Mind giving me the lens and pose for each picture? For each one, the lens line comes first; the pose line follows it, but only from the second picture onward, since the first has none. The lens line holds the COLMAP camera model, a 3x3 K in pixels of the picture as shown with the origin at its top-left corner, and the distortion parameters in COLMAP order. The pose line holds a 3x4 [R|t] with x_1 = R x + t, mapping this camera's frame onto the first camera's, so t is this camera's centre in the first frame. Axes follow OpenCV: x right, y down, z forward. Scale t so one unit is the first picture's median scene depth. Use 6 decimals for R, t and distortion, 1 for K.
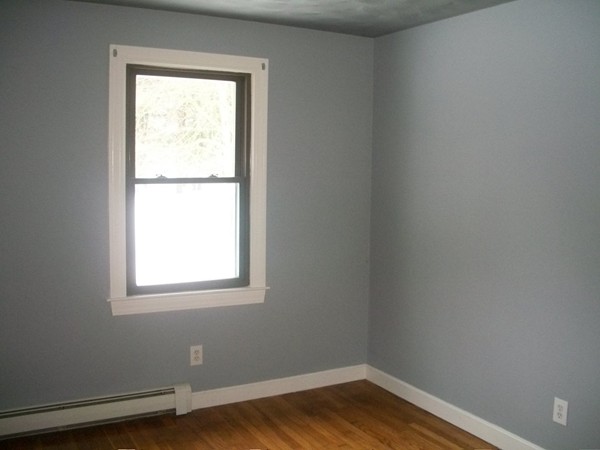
lens RADIAL K [[635.0, 0, 300.0], [0, 635.0, 225.0], [0, 0, 1]] dist [-0.216283, 0.226555]
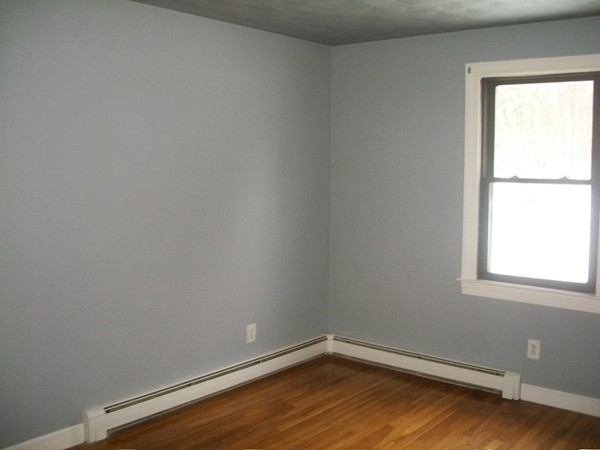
lens RADIAL K [[635.0, 0, 300.0], [0, 635.0, 225.0], [0, 0, 1]] dist [-0.216283, 0.226555]
pose [[0.359357, 0.079401, -0.929816, 0.654099], [-0.084157, 0.995071, 0.052448, -0.018992], [0.929398, 0.059403, 0.364268, 0.267164]]
